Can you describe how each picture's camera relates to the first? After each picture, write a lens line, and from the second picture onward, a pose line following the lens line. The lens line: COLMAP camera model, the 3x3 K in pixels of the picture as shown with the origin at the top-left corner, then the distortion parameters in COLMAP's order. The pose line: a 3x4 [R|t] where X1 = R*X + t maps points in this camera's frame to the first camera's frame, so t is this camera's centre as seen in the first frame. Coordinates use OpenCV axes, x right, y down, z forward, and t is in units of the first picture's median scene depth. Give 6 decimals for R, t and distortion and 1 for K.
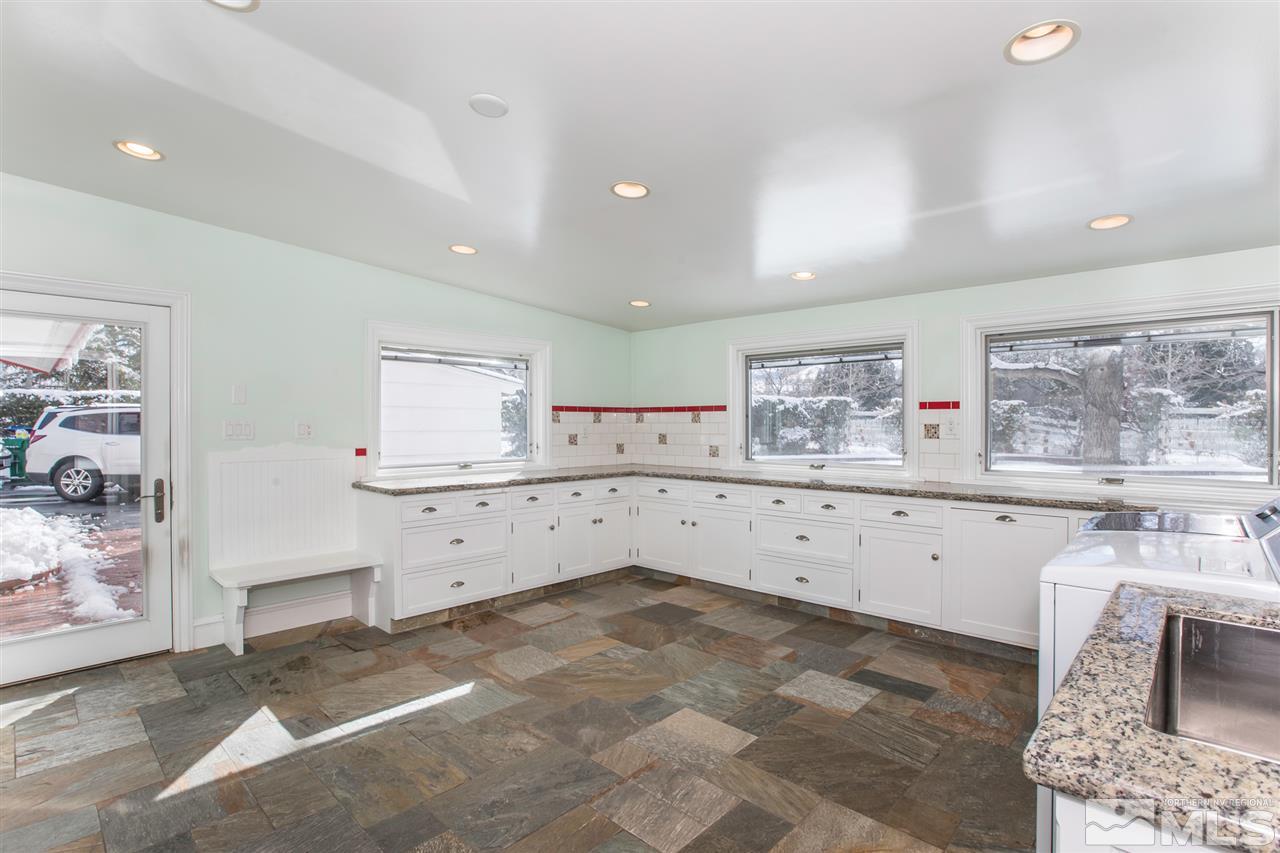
lens RADIAL K [[599.7, 0, 640.0], [0, 599.7, 426.5], [0, 0, 1]] dist [0.000405, 0.000073]
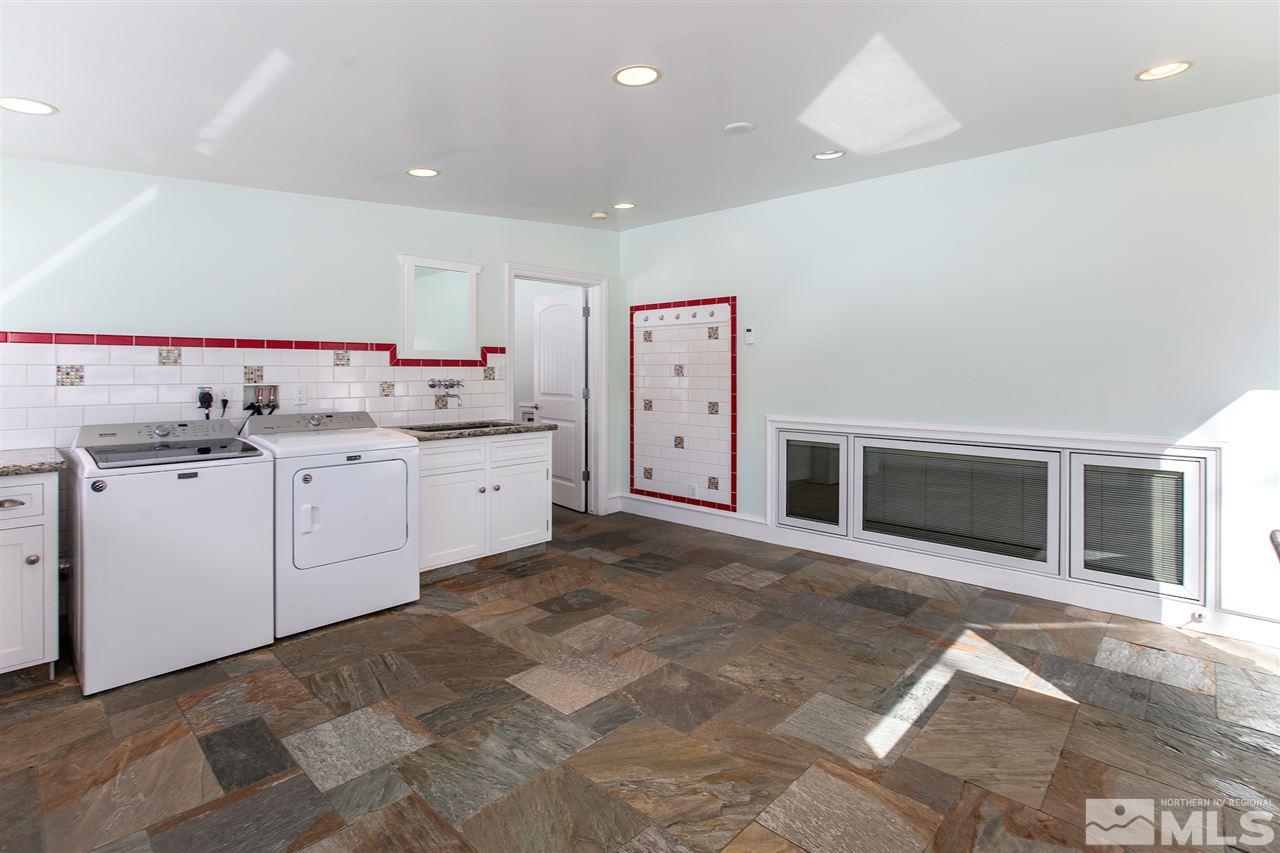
lens RADIAL K [[623.6, 0, 638.3], [0, 623.6, 371.9], [0, 0, 1]] dist [-0.000280, -0.000074]
pose [[-0.999878, -0.000983, -0.015579, -0.006002], [-0.001095, 0.999973, 0.007208, 0.003895], [0.015571, 0.007224, -0.999853, 1.946573]]
